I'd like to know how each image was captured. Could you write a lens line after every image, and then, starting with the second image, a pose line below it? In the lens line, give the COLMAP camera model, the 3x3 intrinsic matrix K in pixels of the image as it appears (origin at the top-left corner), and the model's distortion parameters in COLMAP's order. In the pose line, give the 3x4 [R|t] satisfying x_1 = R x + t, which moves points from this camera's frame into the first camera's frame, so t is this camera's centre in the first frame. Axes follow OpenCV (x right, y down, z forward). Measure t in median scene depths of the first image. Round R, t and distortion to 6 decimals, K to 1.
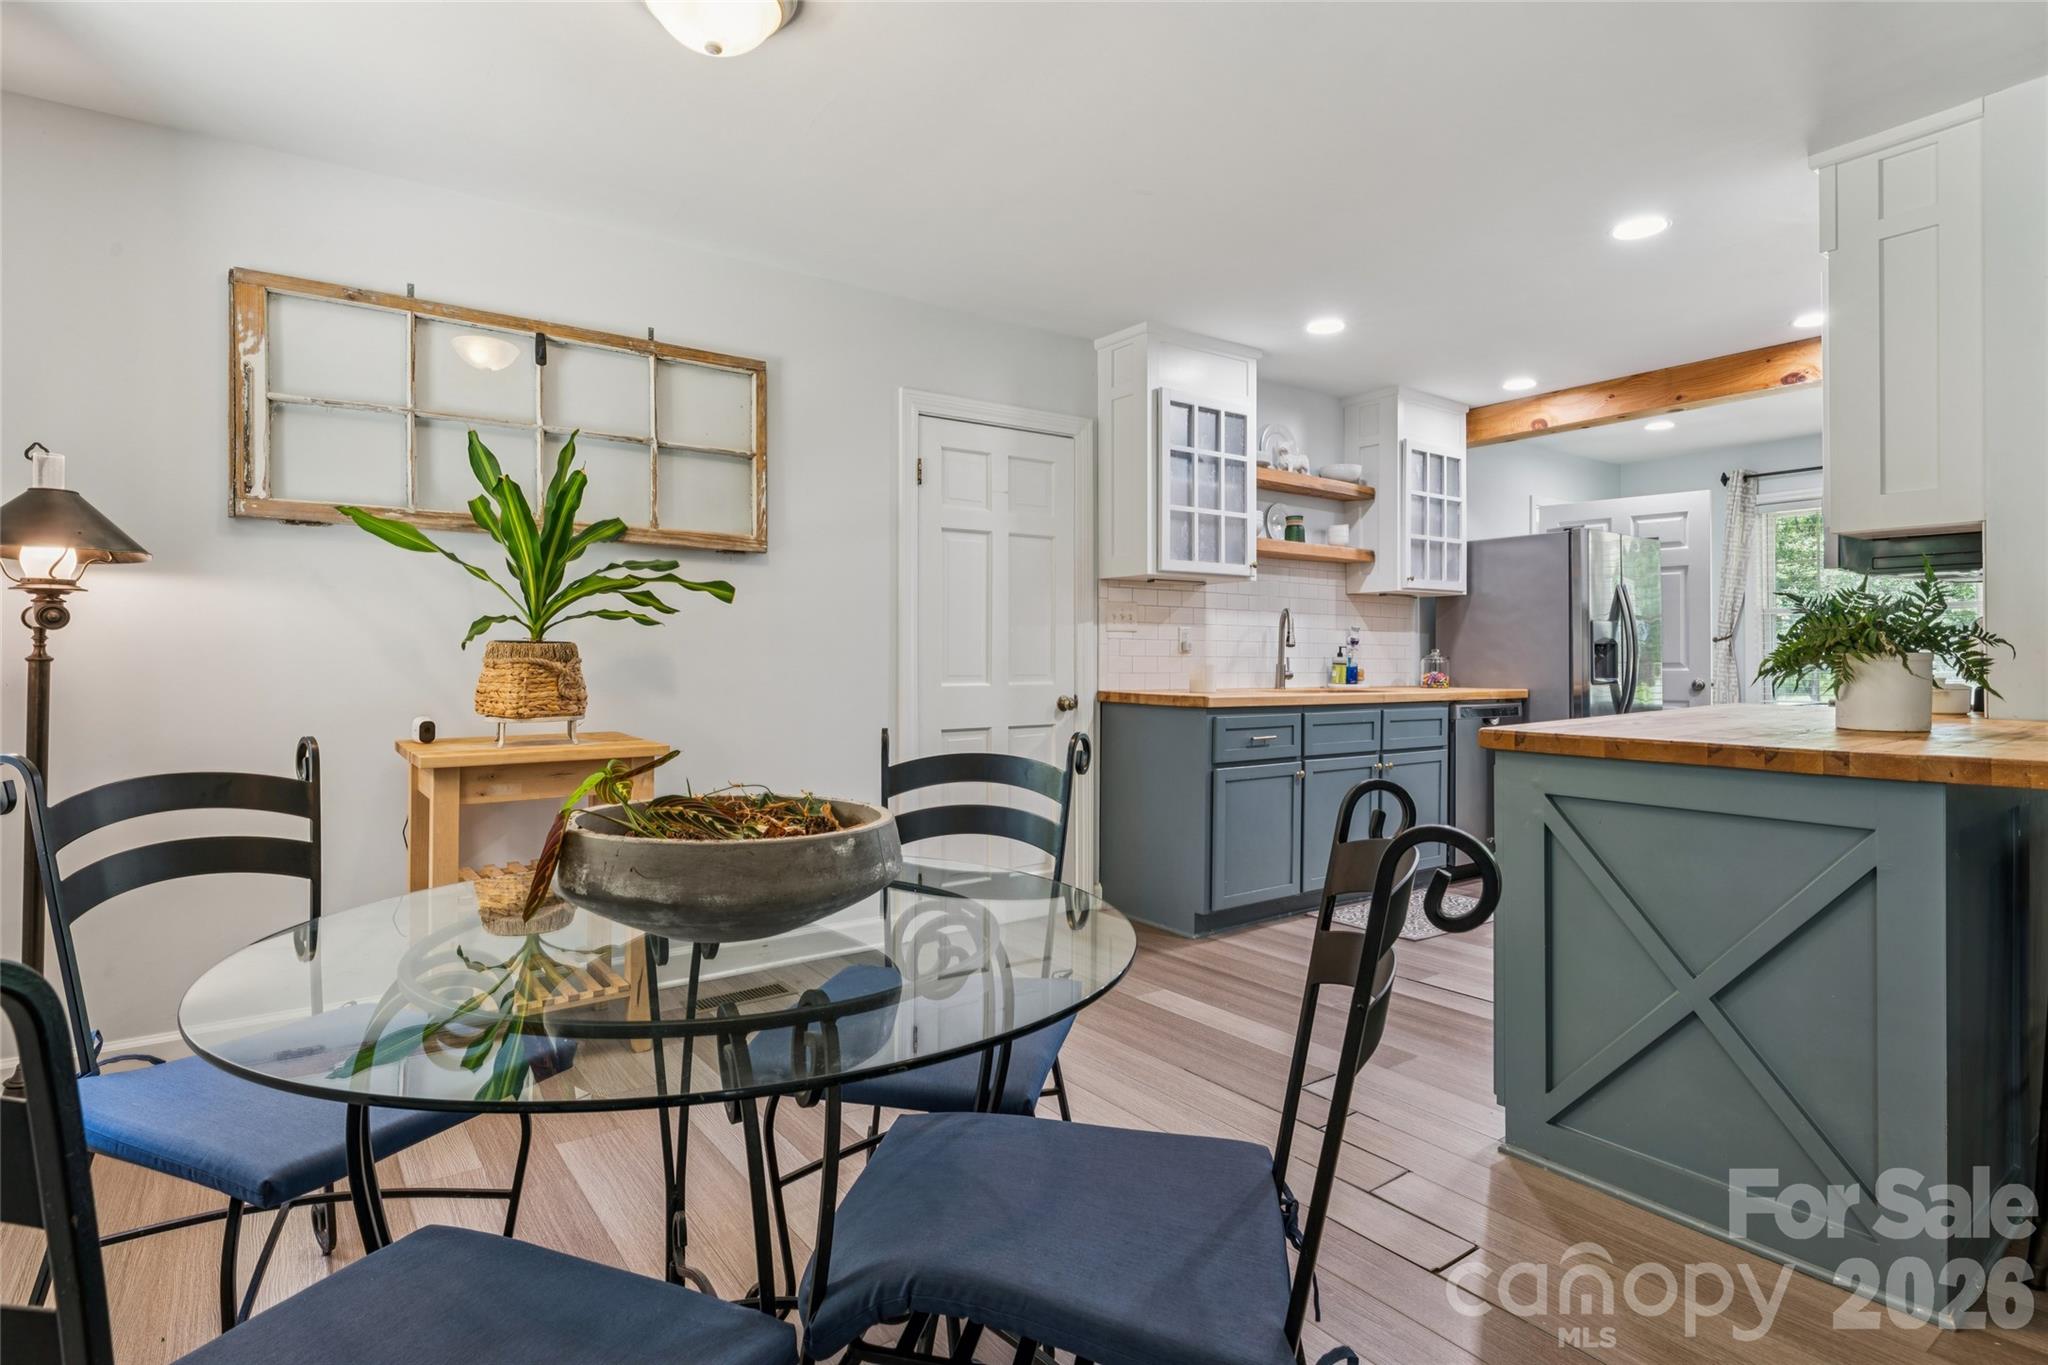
lens RADIAL K [[1026.2, 0, 1003.2], [0, 1026.2, 663.1], [0, 0, 1]] dist [-0.005533, 0.002743]
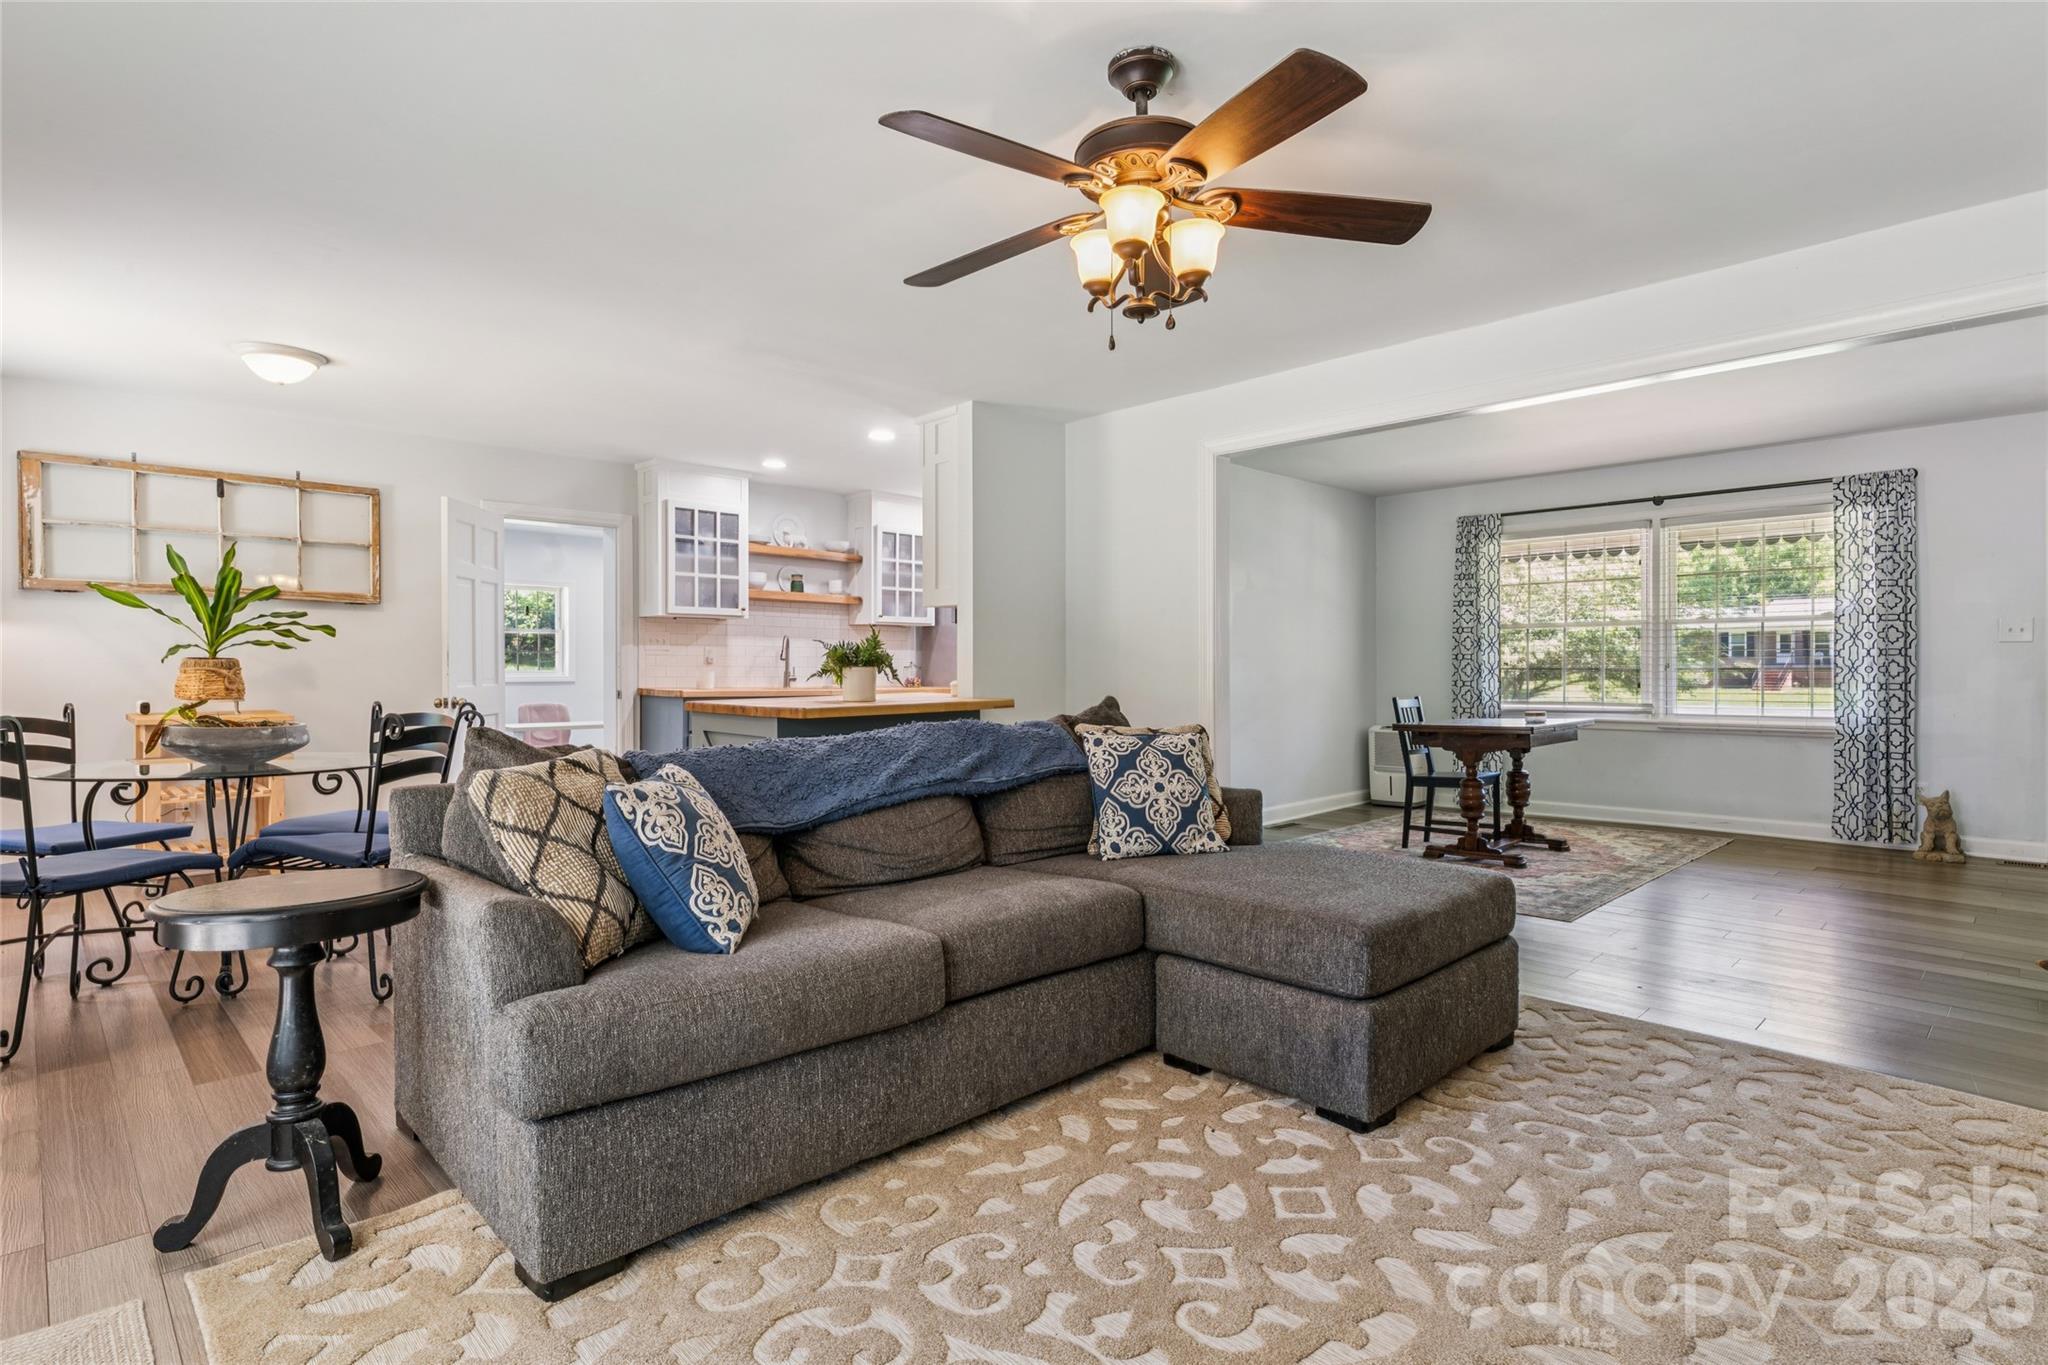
lens RADIAL K [[1026.2, 0, 1021.2], [0, 1026.2, 679.5], [0, 0, 1]] dist [-0.005533, 0.002743]
pose [[0.988275, 0.001688, 0.152676, 0.544928], [-0.003353, 0.999938, 0.010647, -0.005954], [-0.152649, -0.011034, 0.988219, -0.803891]]
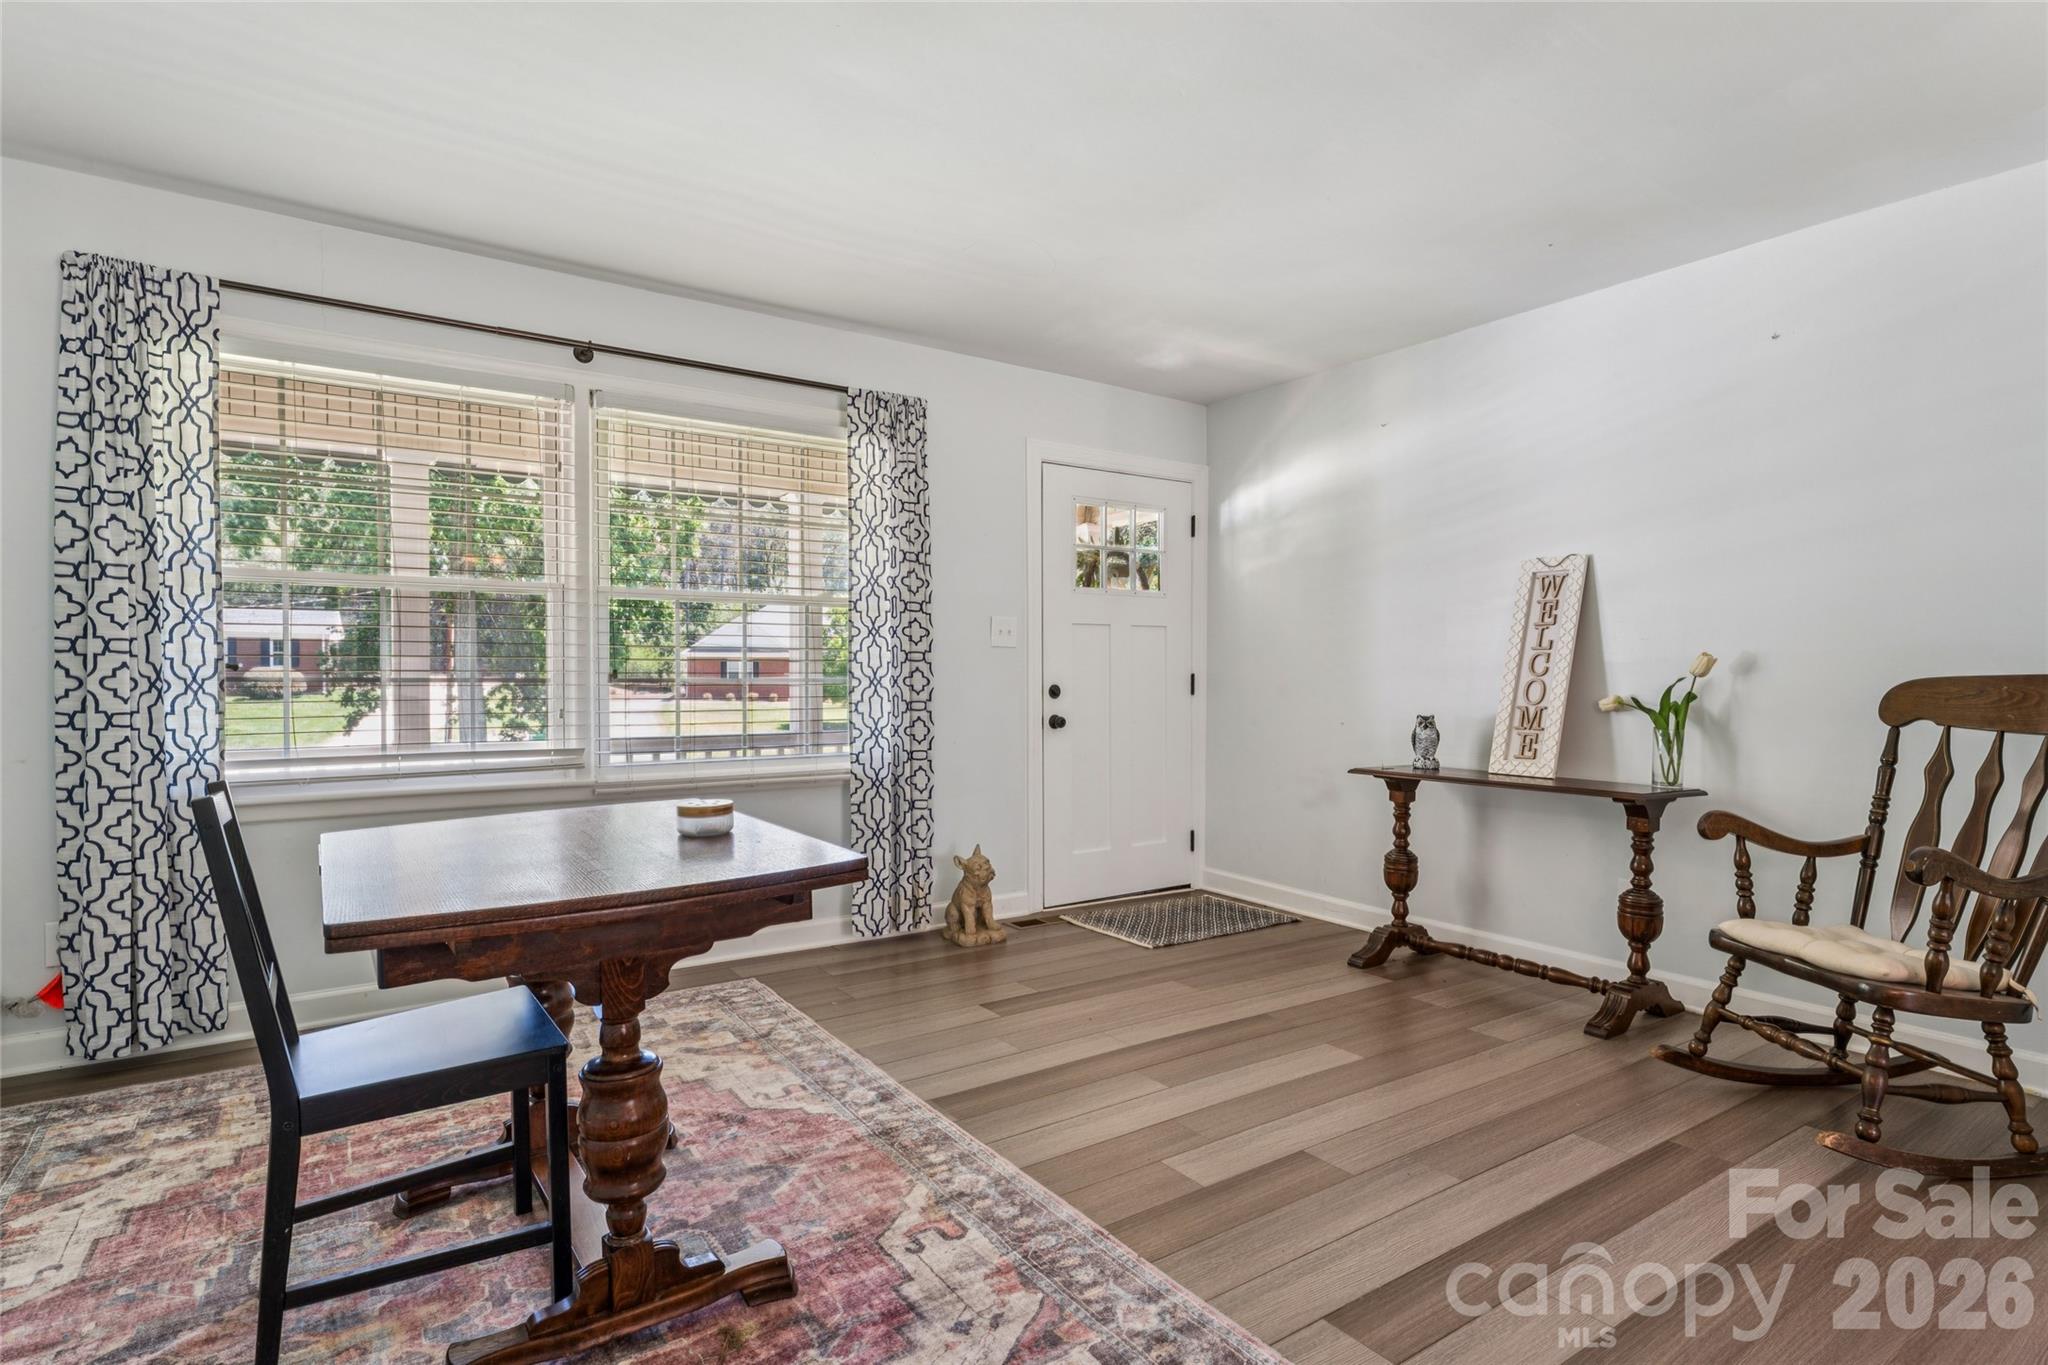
lens RADIAL K [[1026.2, 0, 1034.3], [0, 1026.2, 698.5], [0, 0, 1]] dist [-0.005533, 0.002743]
pose [[0.014512, -0.013253, 0.999807, 1.034773], [-0.001564, 0.999911, 0.013277, -0.005359], [-0.999893, -0.001756, 0.014490, 0.477524]]
